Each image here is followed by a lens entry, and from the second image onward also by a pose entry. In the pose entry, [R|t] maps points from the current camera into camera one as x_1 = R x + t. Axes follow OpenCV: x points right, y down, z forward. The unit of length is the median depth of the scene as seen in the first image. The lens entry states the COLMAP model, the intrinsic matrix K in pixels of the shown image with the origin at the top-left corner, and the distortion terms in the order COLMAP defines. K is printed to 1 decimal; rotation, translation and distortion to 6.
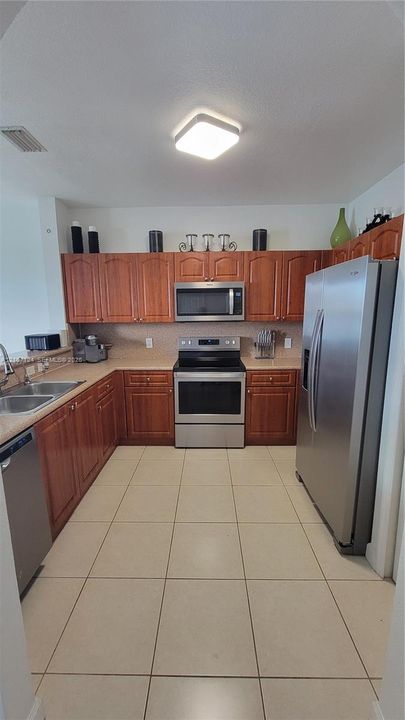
lens RADIAL K [[296.3, 0, 201.8], [0, 296.3, 364.4], [0, 0, 1]] dist [-0.000074, 0.000076]
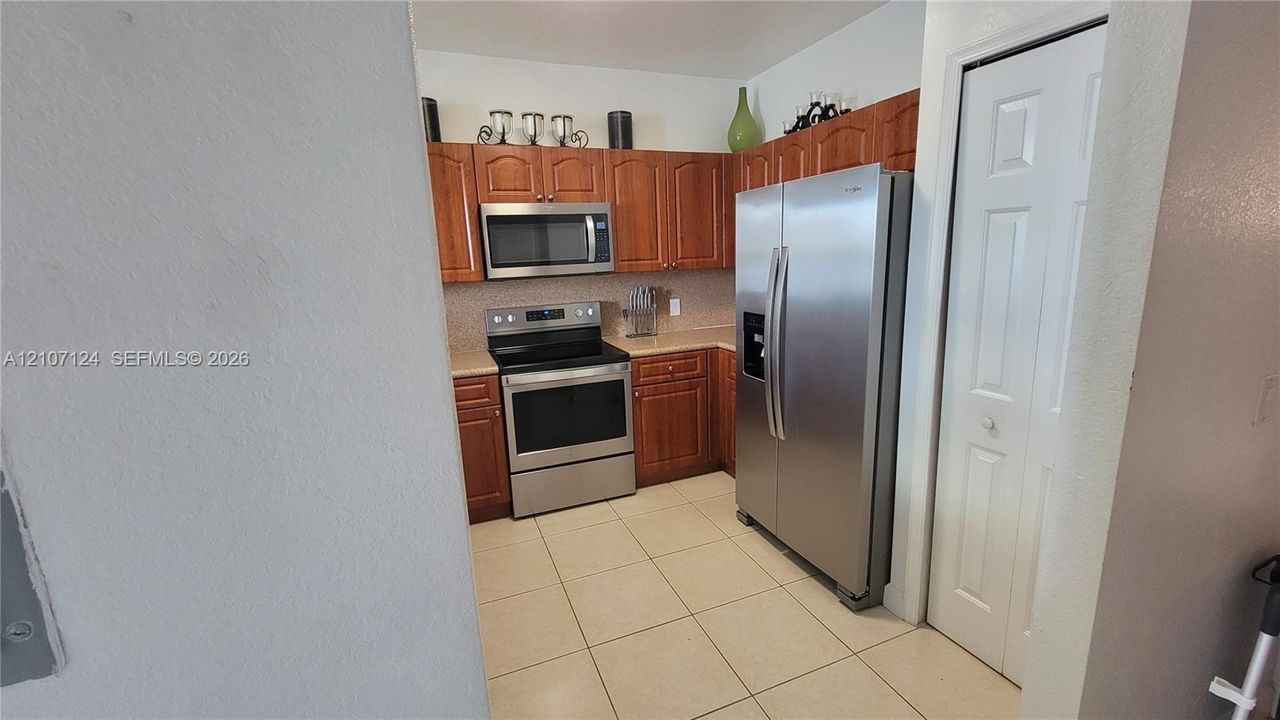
lens RADIAL K [[526.8, 0, 649.0], [0, 526.8, 361.7], [0, 0, 1]] dist [-0.000074, 0.000076]
pose [[0.917878, -0.105951, 0.382459, -0.200086], [0.100279, 0.994351, 0.034798, -0.005220], [-0.383985, 0.006412, 0.923317, 0.044394]]
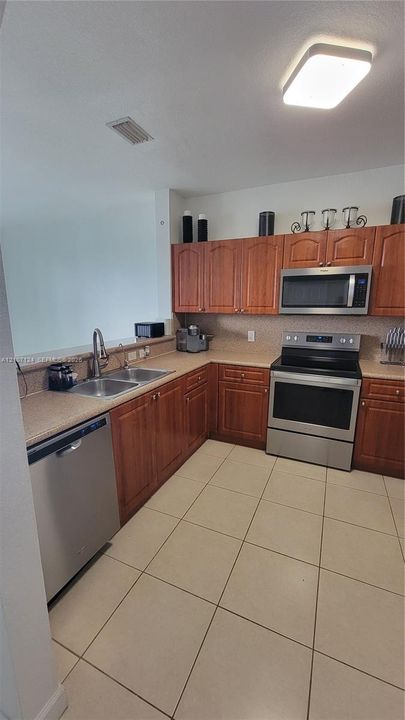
lens RADIAL K [[296.3, 0, 201.8], [0, 296.3, 364.4], [0, 0, 1]] dist [-0.000074, 0.000076]
pose [[0.915892, 0.093911, -0.390286, 0.059820], [-0.082166, 0.995523, 0.046723, -0.016104], [0.392926, -0.010725, 0.919507, 0.092538]]
